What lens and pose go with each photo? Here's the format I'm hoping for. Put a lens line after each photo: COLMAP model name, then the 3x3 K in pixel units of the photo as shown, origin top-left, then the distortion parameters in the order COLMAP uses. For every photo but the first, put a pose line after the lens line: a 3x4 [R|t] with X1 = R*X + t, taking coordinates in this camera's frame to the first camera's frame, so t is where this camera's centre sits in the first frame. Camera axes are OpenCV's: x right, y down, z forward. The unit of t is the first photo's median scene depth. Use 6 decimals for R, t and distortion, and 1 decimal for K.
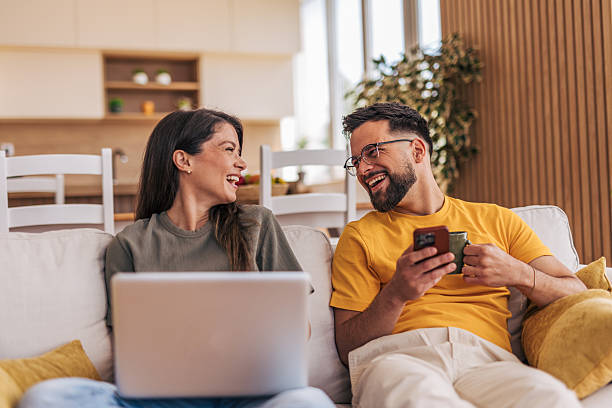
lens RADIAL K [[884.6, 0, 304.1], [0, 884.6, 194.7], [0, 0, 1]] dist [-0.005128, 0.053340]
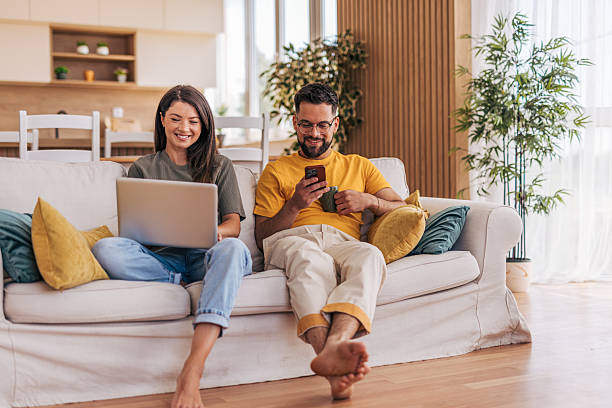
lens RADIAL K [[884.6, 0, 304.1], [0, 884.6, 194.7], [0, 0, 1]] dist [-0.005128, 0.053340]
pose [[0.994269, 0.023397, 0.104318, -0.022614], [-0.027240, 0.998996, 0.035566, 0.014668], [-0.103381, -0.038204, 0.993908, -0.296863]]
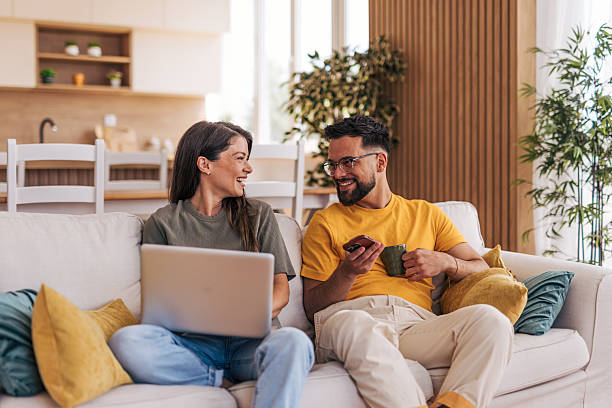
lens RADIAL K [[922.2, 0, 306.0], [0, 922.2, 204.0], [0, 0, 1]] dist [-0.028665, 0.143599]
pose [[0.992253, 0.031332, 0.120218, -0.061512], [-0.037229, 0.998195, 0.047126, -0.021258], [-0.118525, -0.051237, 0.991628, -0.165035]]
